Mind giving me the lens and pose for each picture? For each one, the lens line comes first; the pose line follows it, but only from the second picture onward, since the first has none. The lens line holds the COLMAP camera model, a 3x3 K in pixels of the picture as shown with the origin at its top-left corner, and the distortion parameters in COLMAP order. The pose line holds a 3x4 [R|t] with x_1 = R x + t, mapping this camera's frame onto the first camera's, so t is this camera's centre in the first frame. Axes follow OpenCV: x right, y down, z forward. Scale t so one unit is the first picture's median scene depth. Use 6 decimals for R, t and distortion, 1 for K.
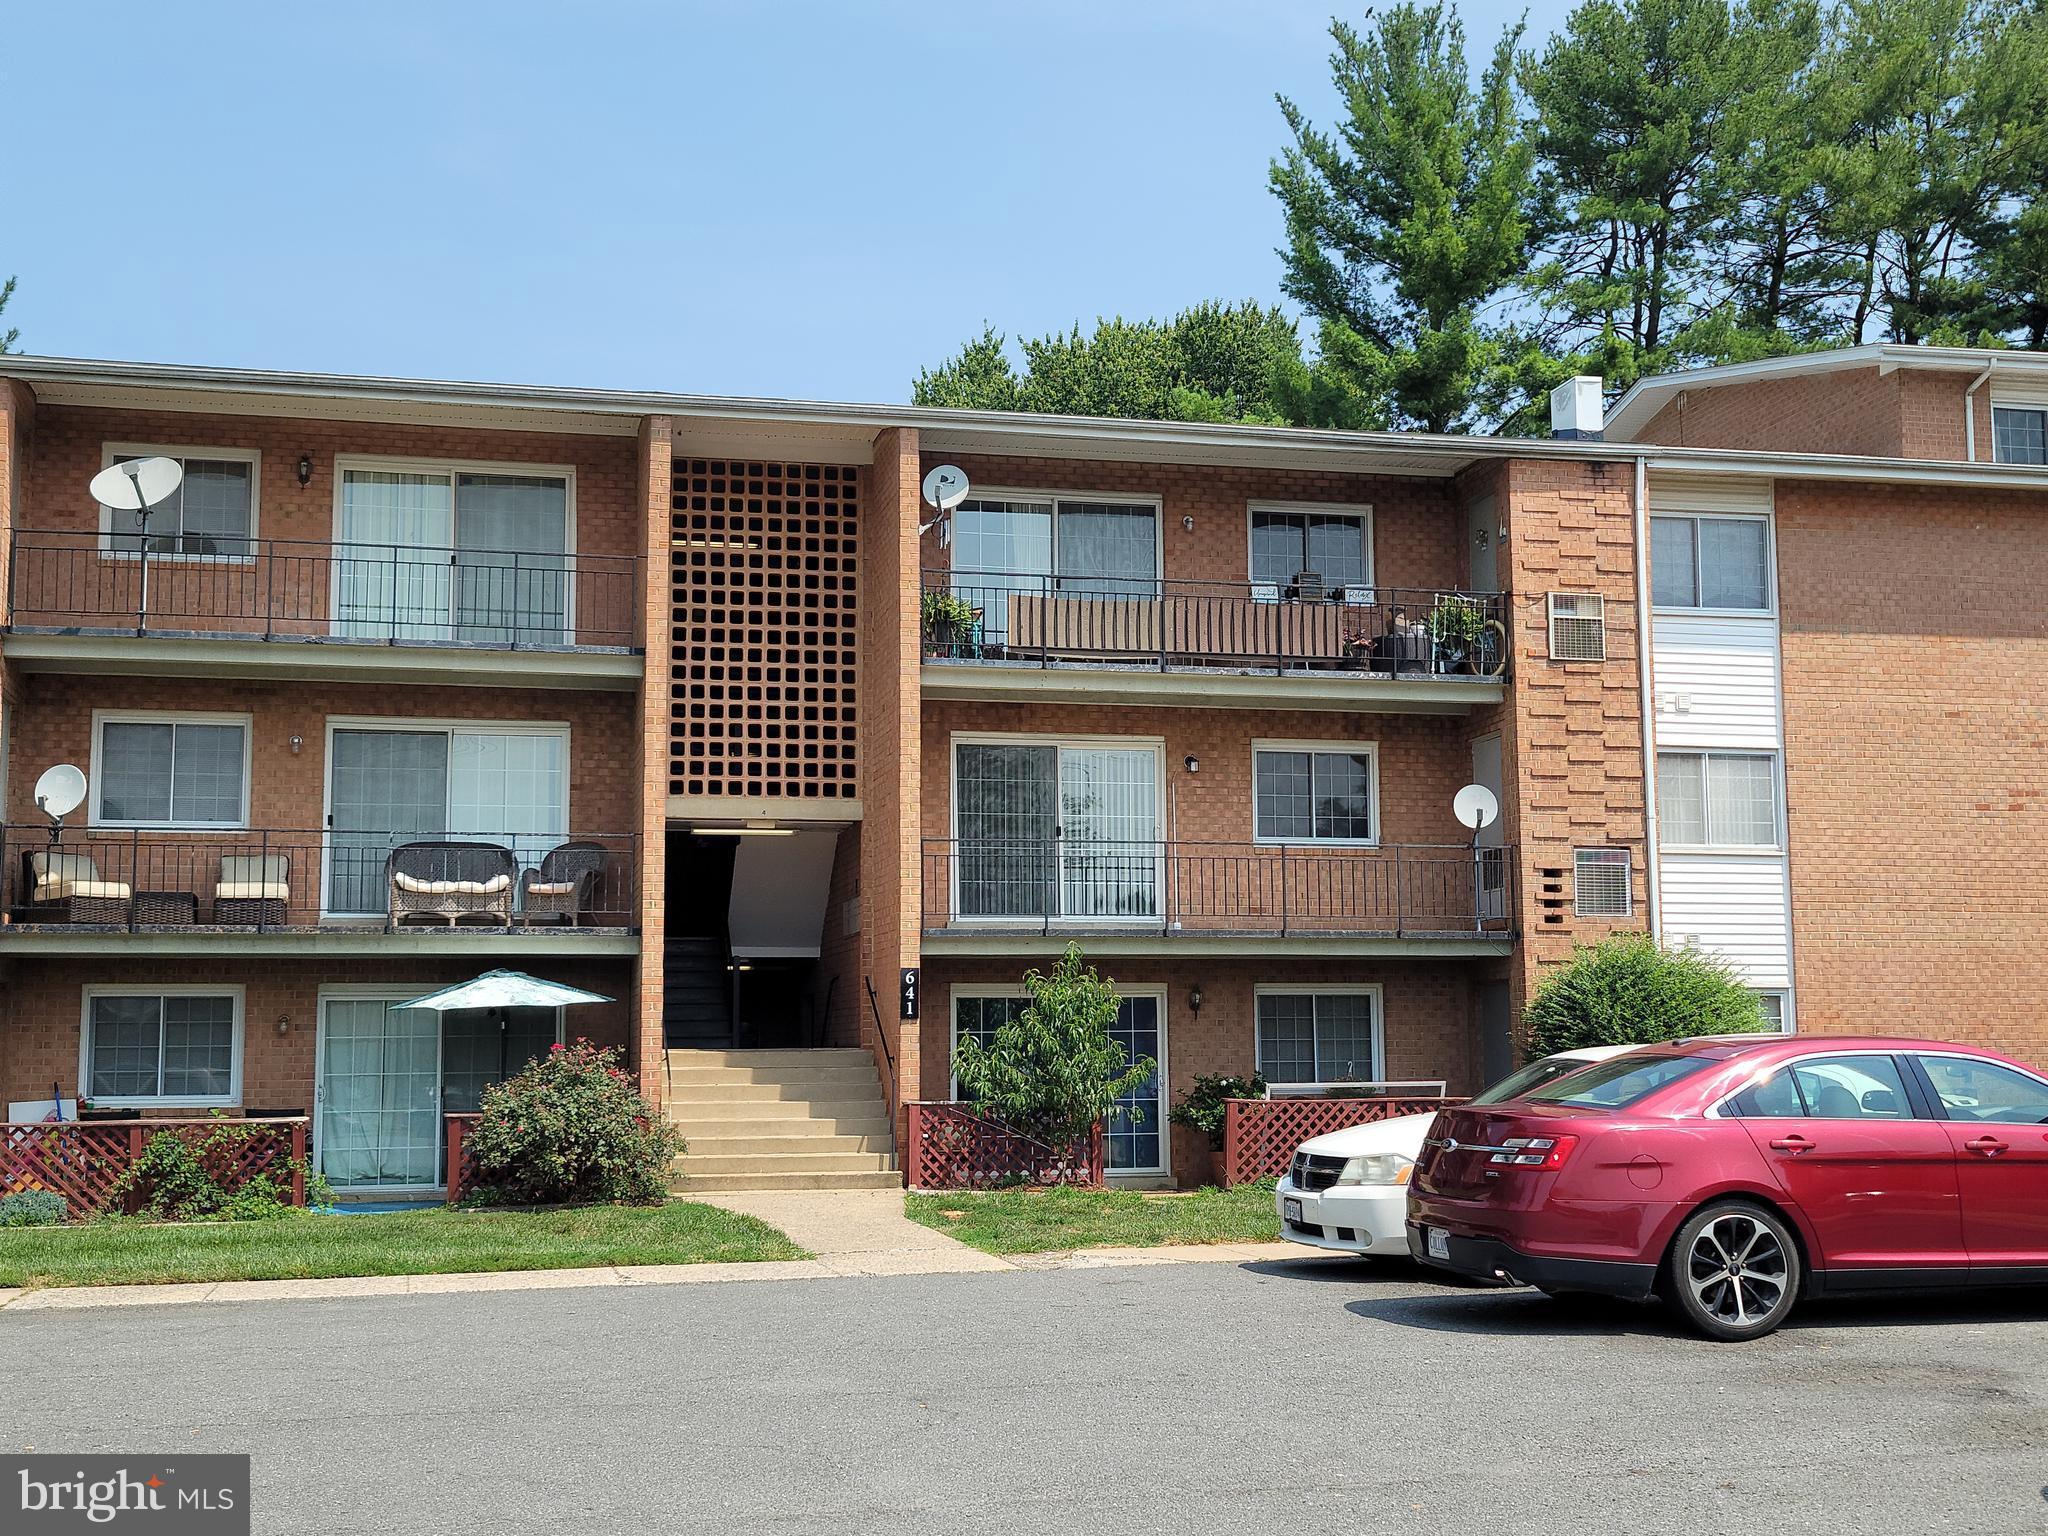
lens RADIAL K [[1483.4, 0, 1024.8], [0, 1483.4, 767.5], [0, 0, 1]] dist [0.004194, 0.002117]
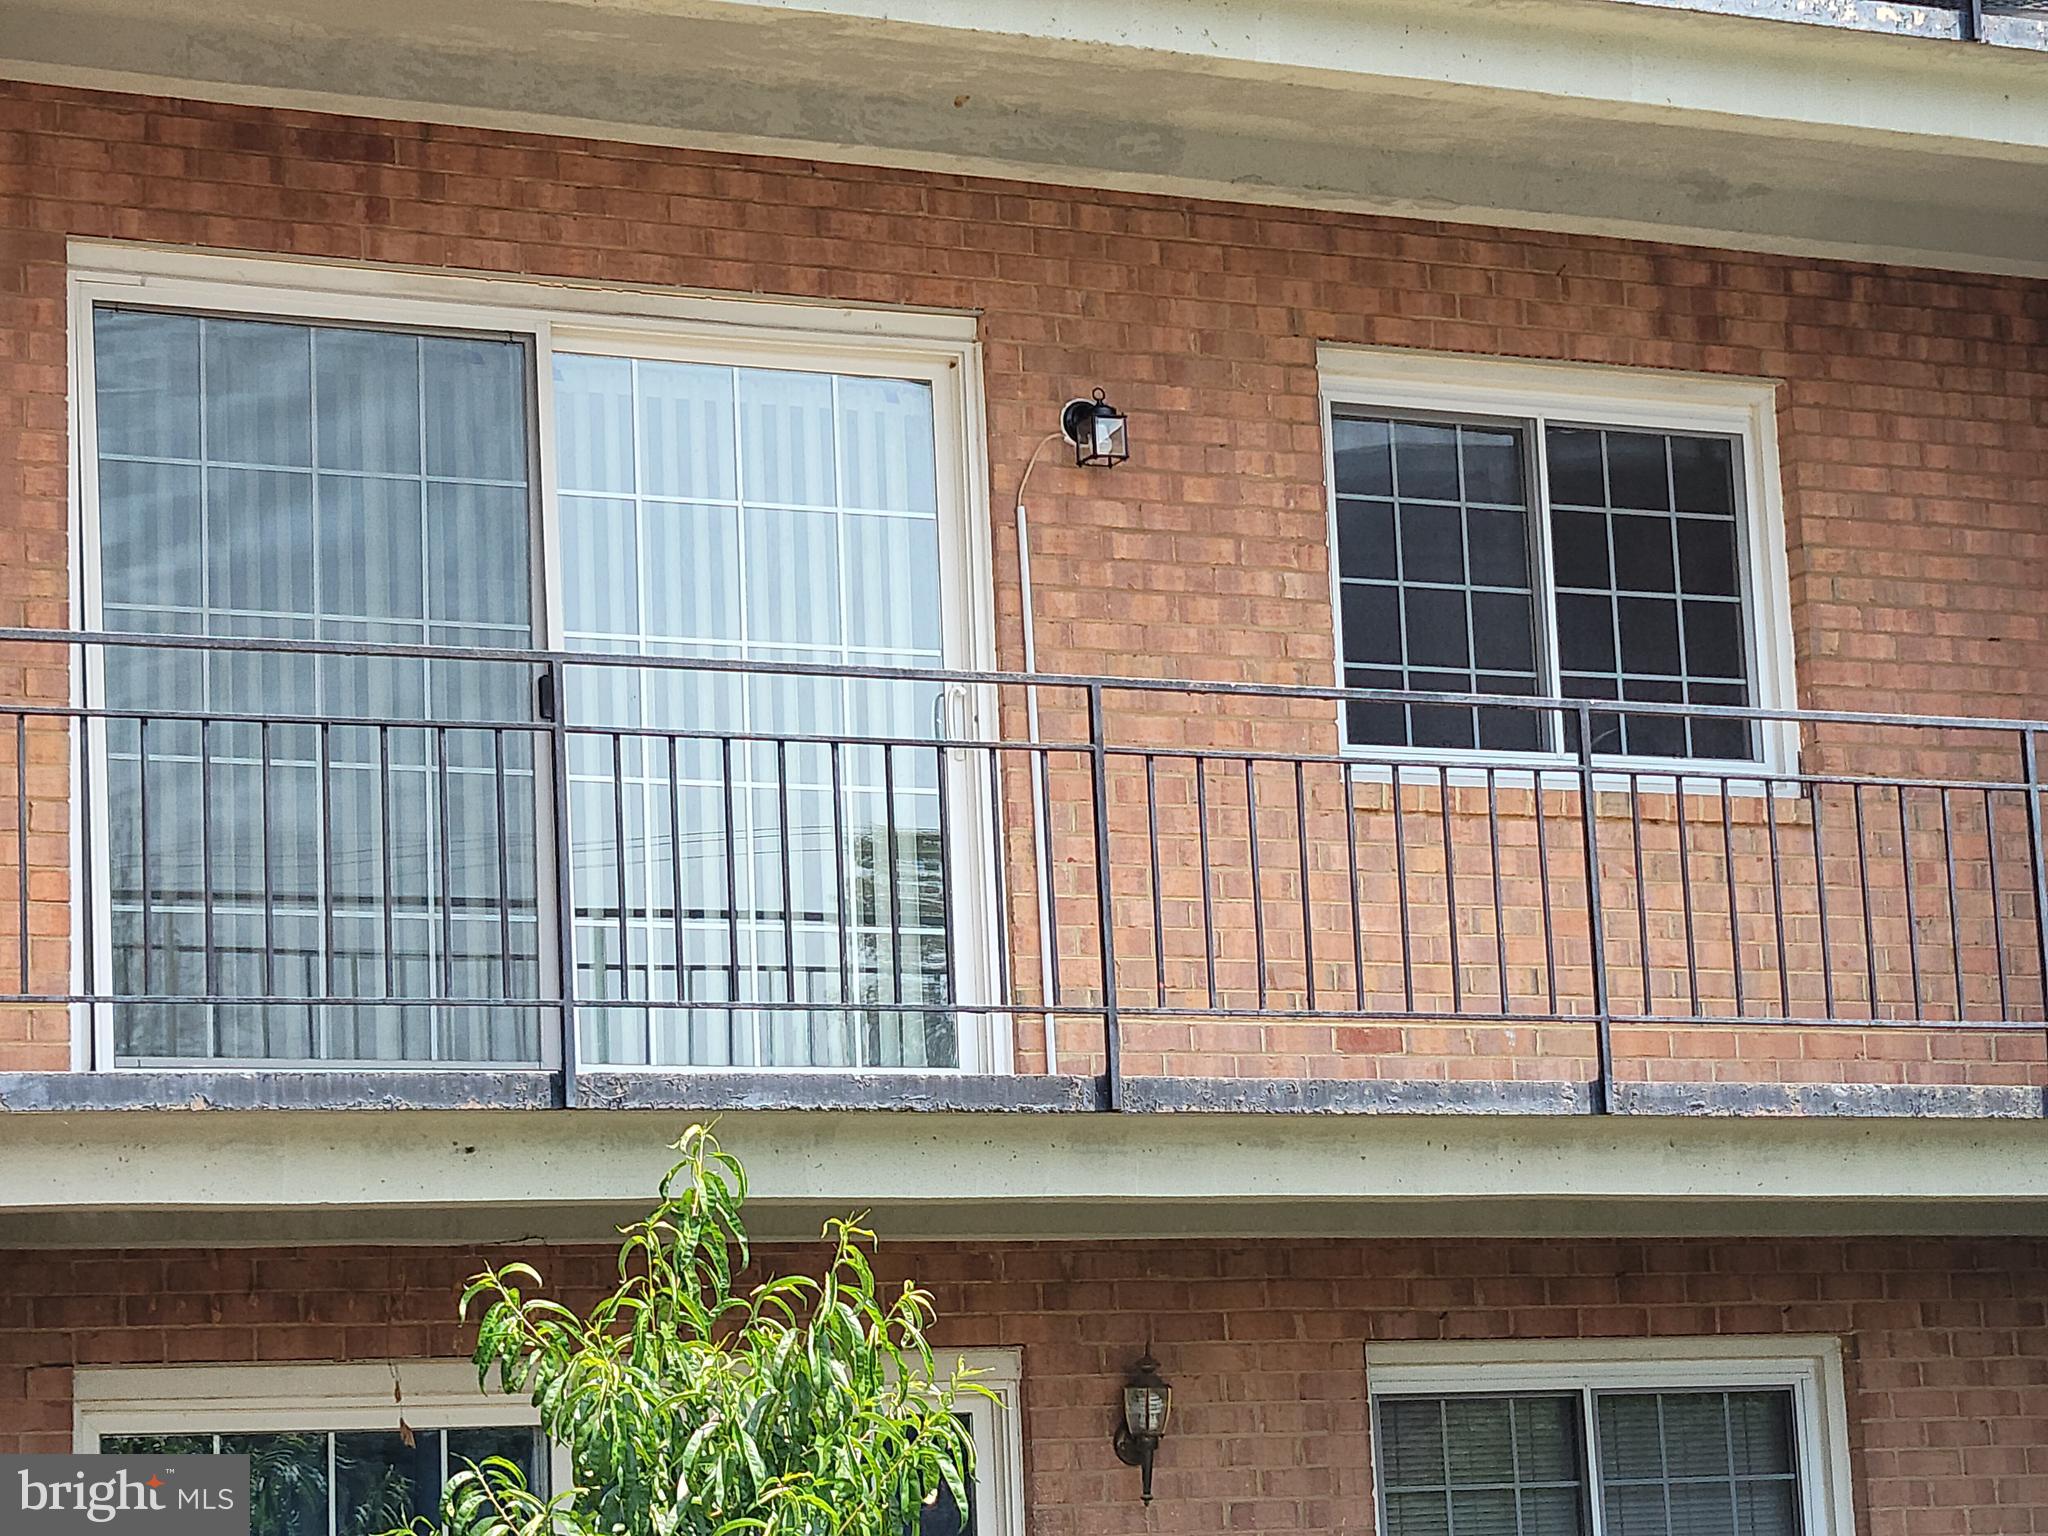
lens RADIAL K [[1483.4, 0, 1023.8], [0, 1483.4, 772.5], [0, 0, 1]] dist [0.004194, 0.002117]
pose [[0.999576, -0.008316, 0.027908, 0.092496], [0.014580, 0.972506, -0.232419, 0.112311], [-0.025208, 0.232727, 0.972215, 0.757364]]
